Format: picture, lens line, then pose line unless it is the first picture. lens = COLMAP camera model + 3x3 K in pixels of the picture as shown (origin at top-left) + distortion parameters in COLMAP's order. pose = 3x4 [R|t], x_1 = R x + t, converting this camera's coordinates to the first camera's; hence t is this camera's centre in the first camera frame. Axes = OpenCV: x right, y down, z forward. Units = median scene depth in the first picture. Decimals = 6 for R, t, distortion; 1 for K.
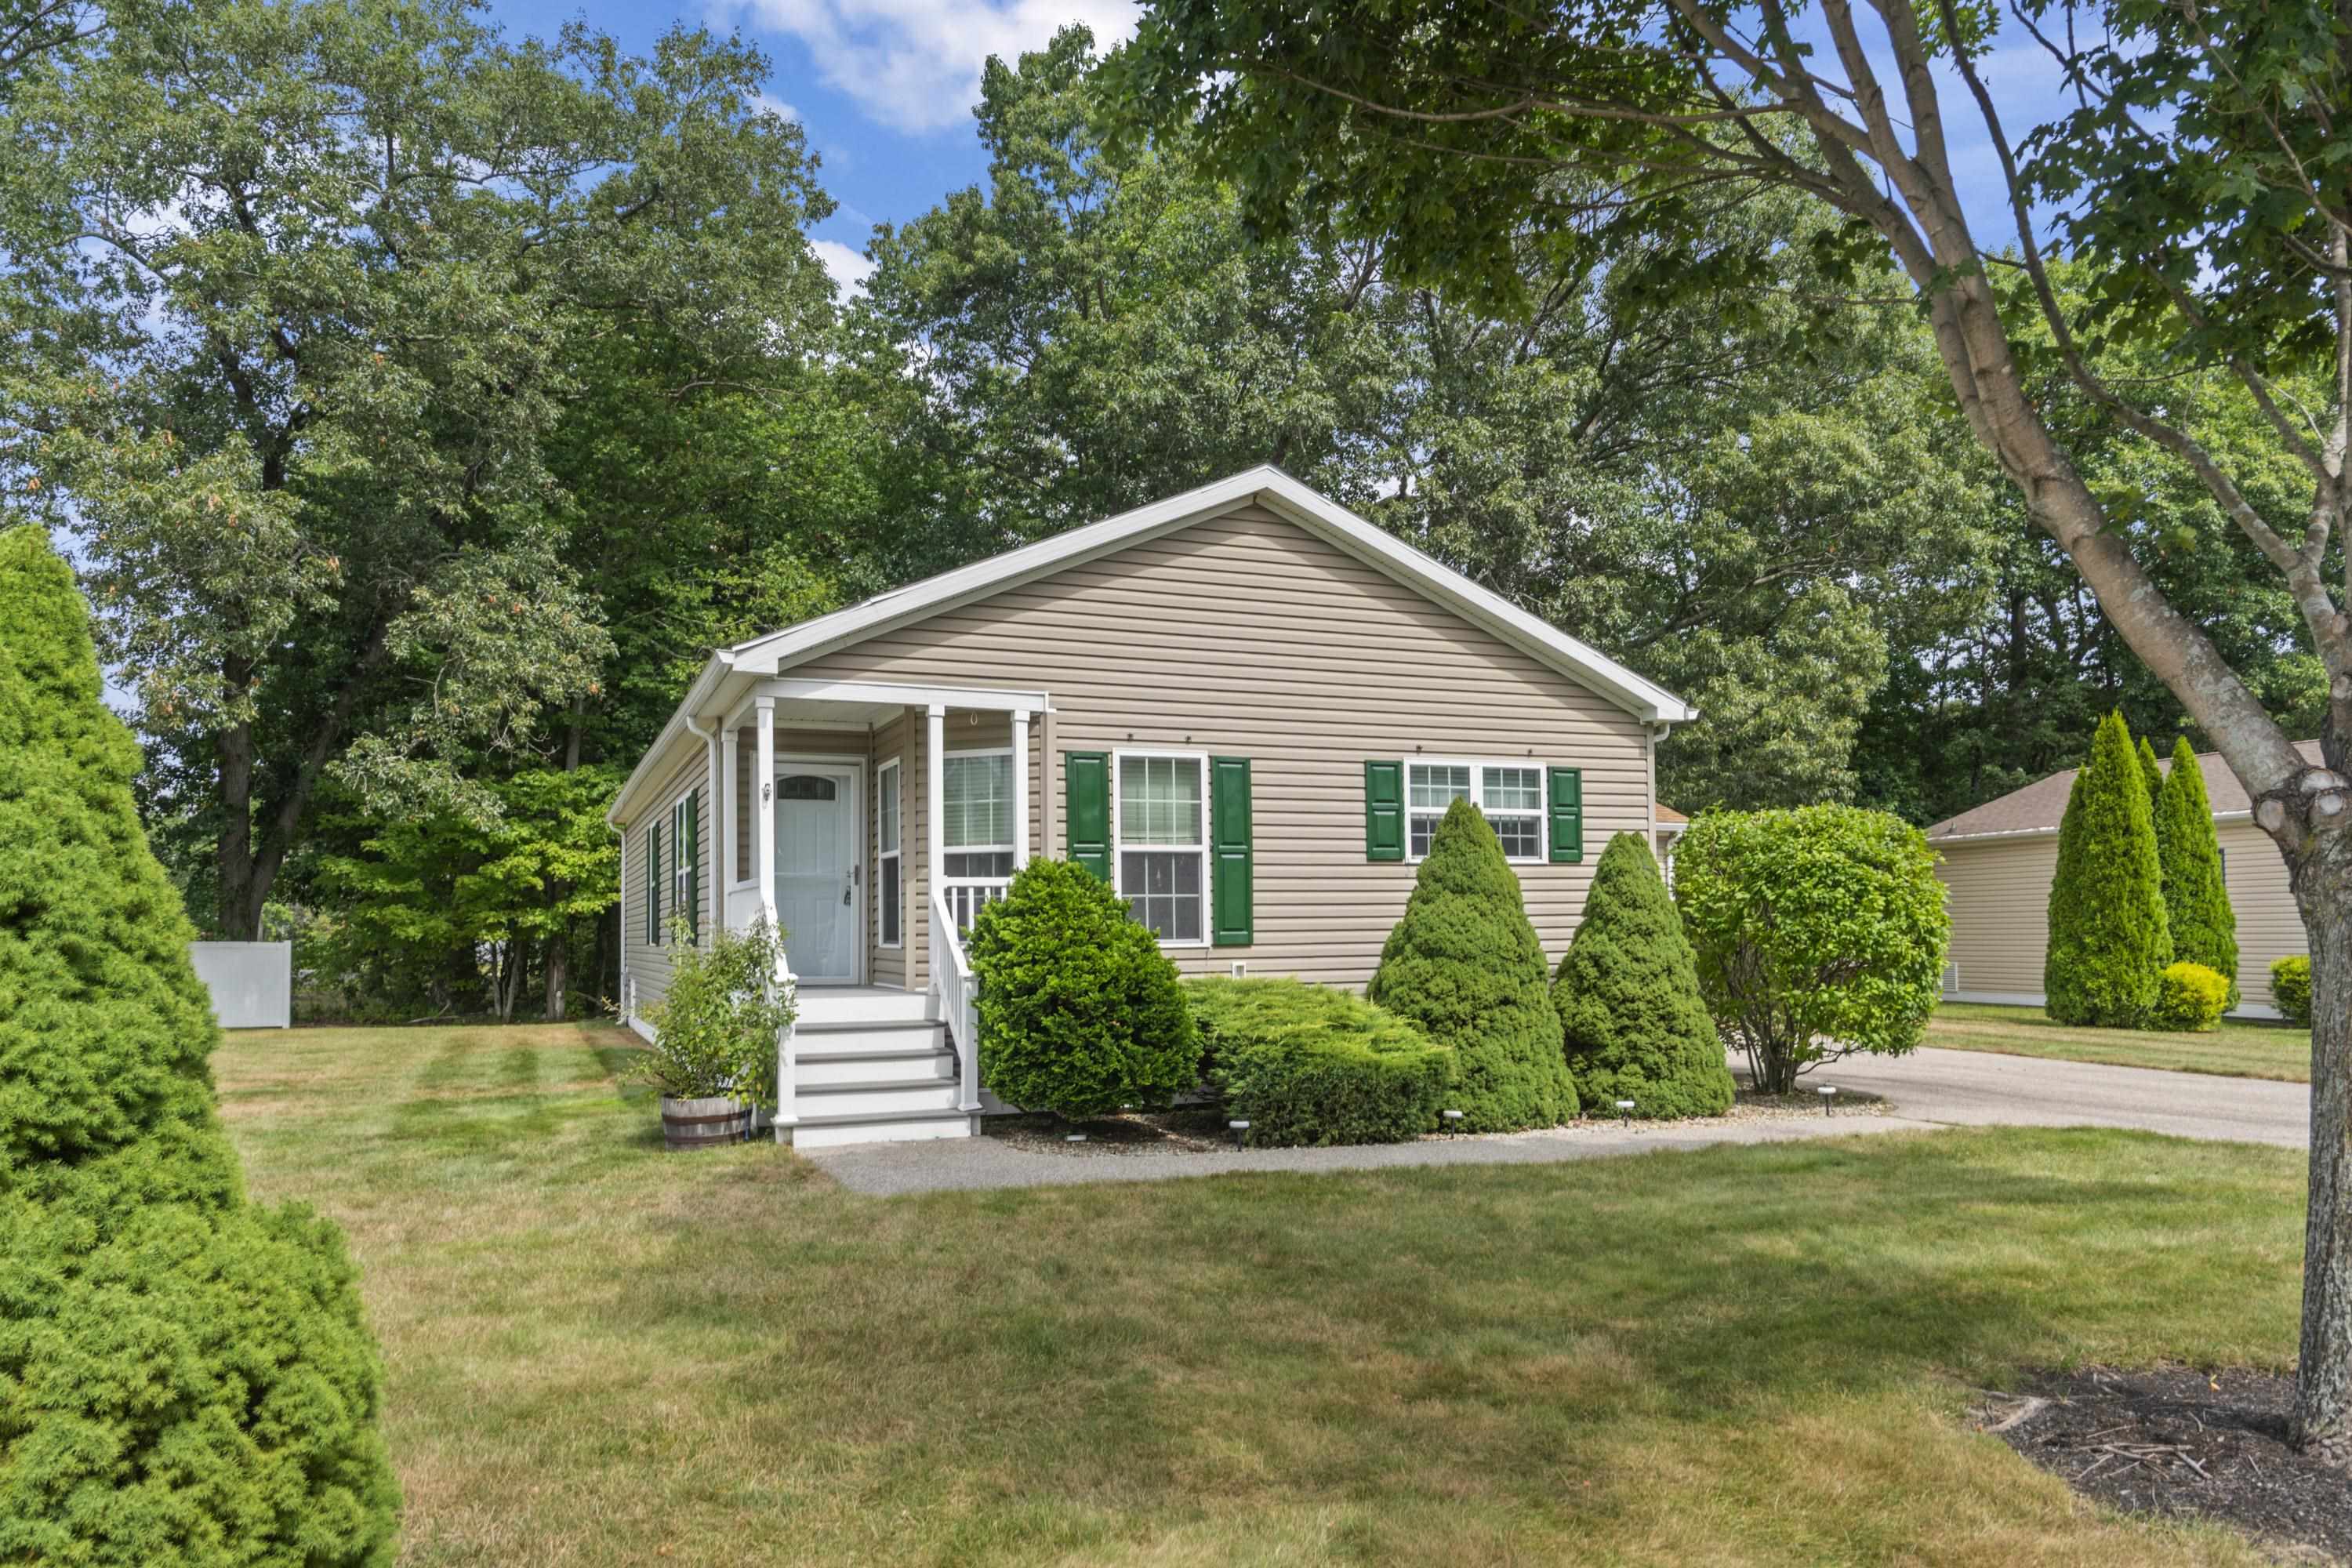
lens RADIAL K [[1532.5, 0, 1176.0], [0, 1532.5, 784.0], [0, 0, 1]] dist [-0.002379, -0.002259]
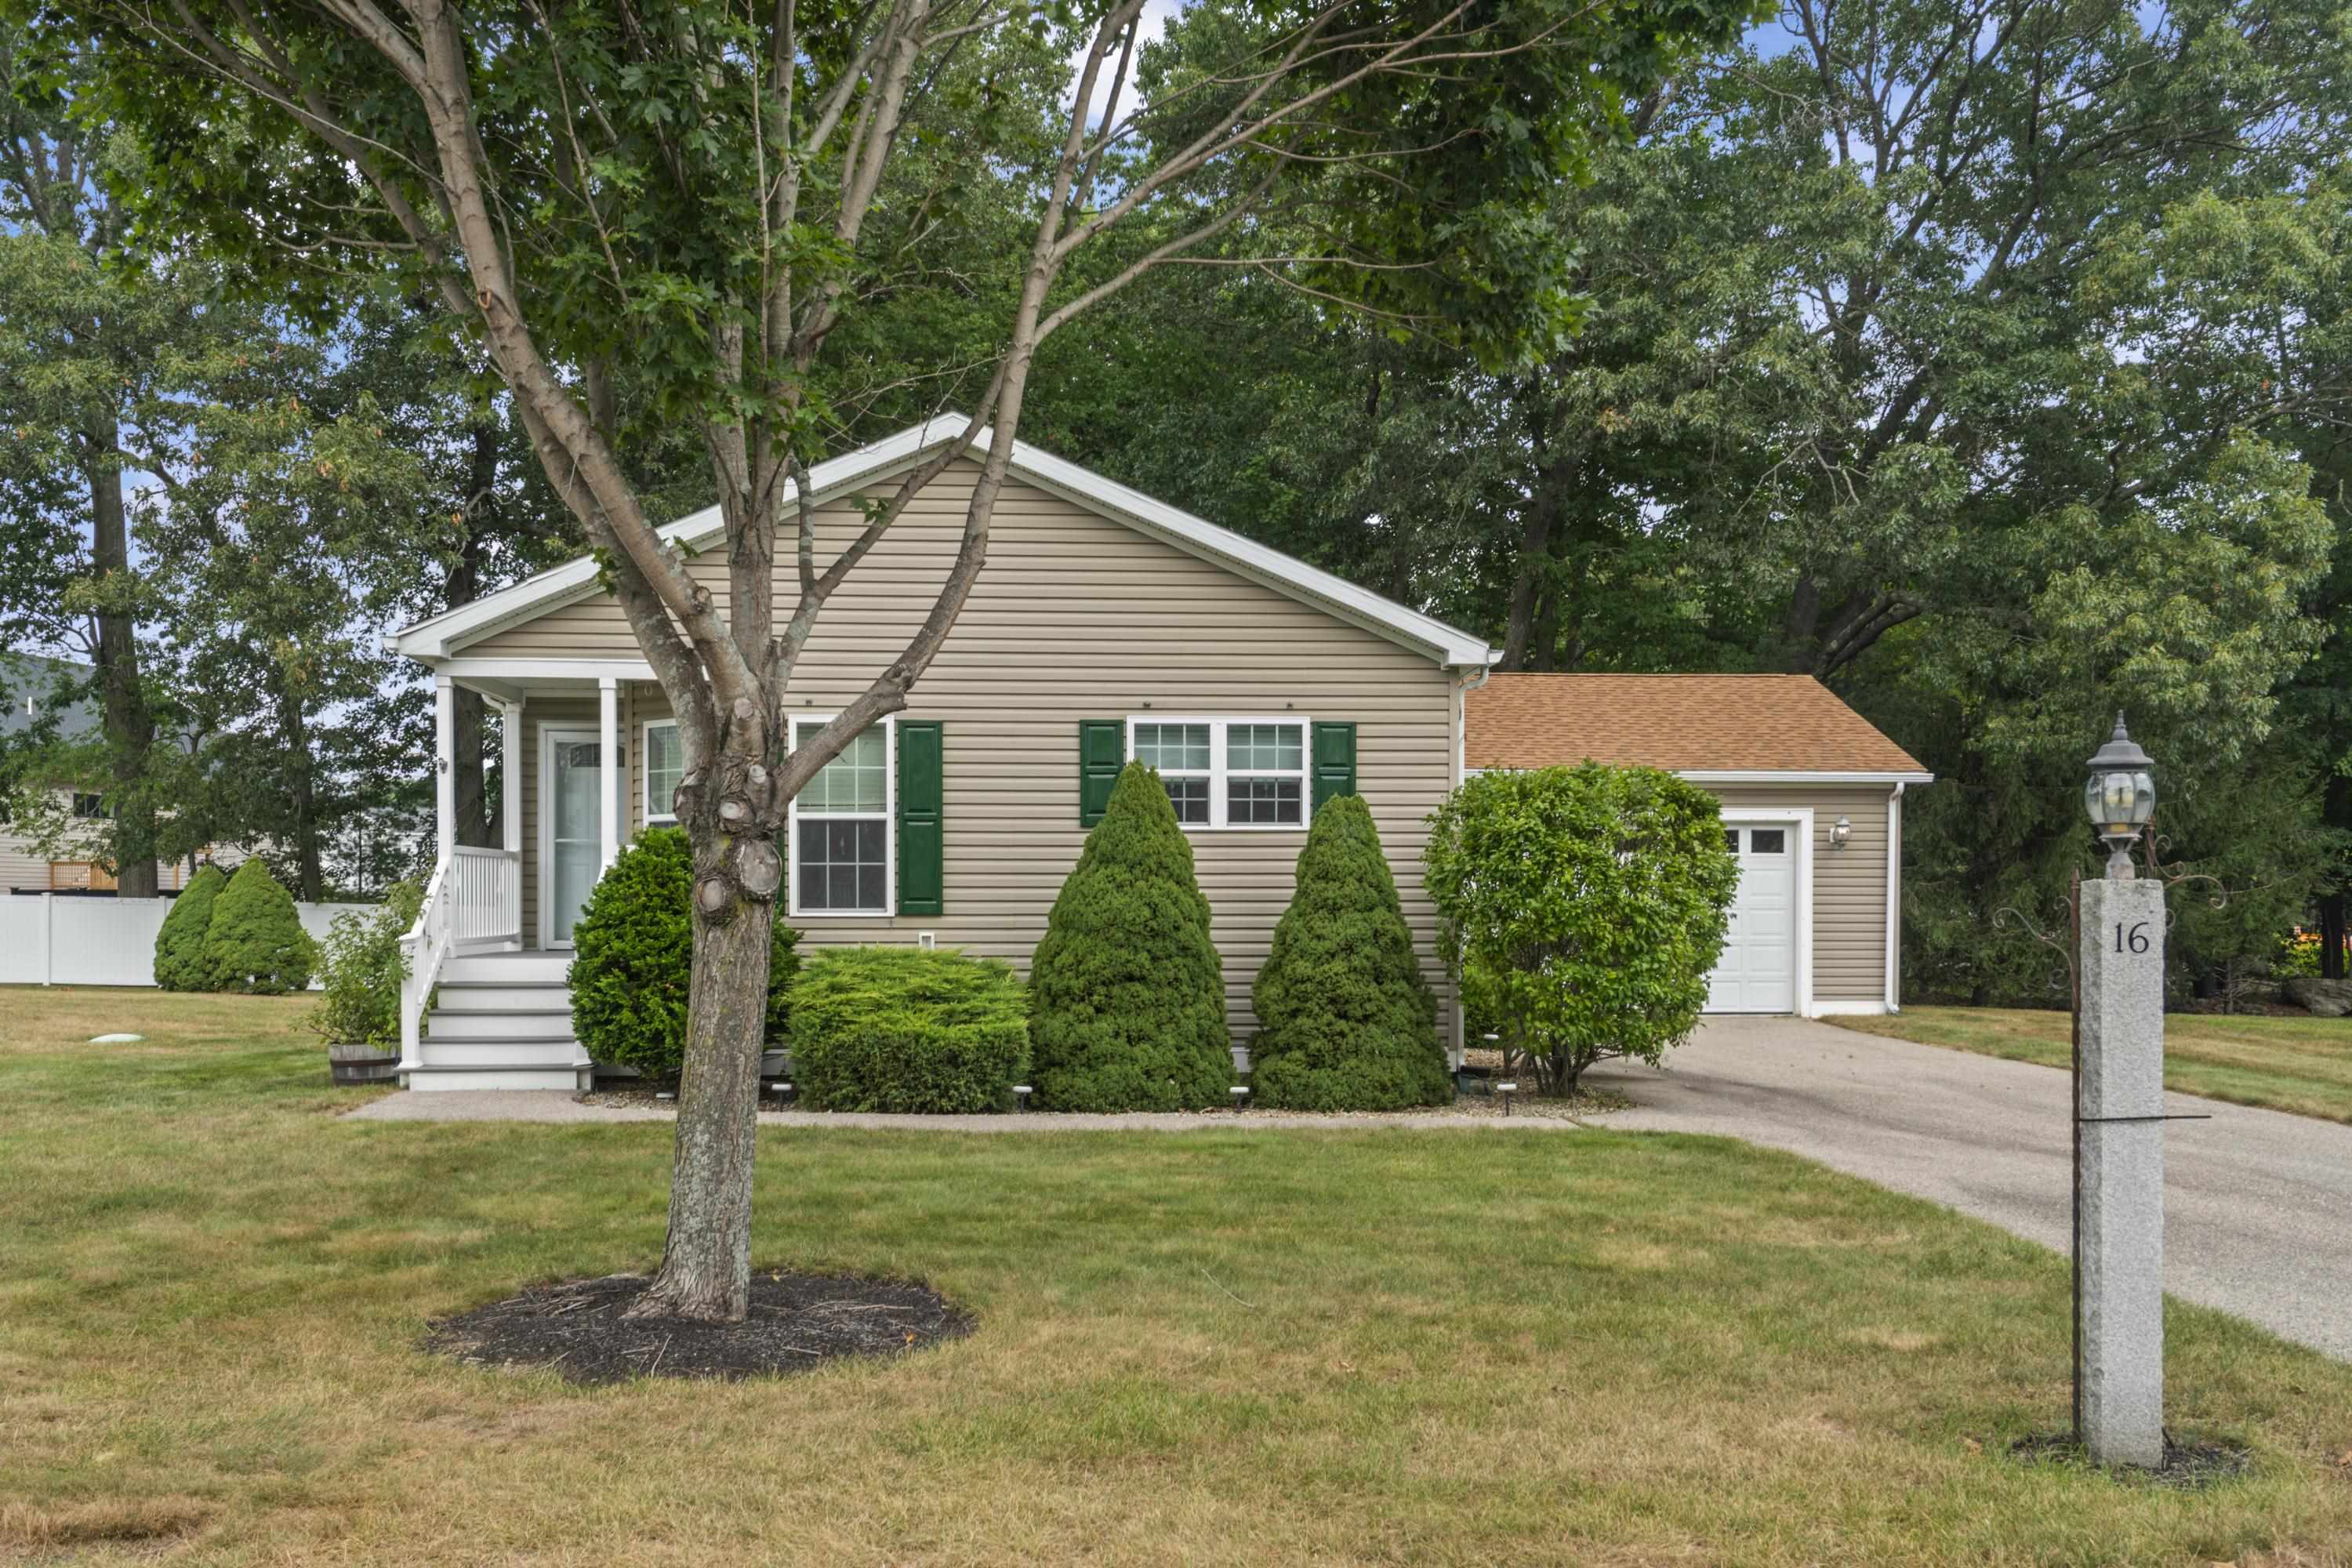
lens RADIAL K [[2003.4, 0, 1176.0], [0, 2003.4, 784.0], [0, 0, 1]] dist [0.006935, 0.002136]
pose [[0.944056, -0.008676, -0.329671, 0.607298], [0.019413, 0.999382, 0.029290, -0.011590], [0.329213, -0.034052, 0.943641, -0.138725]]
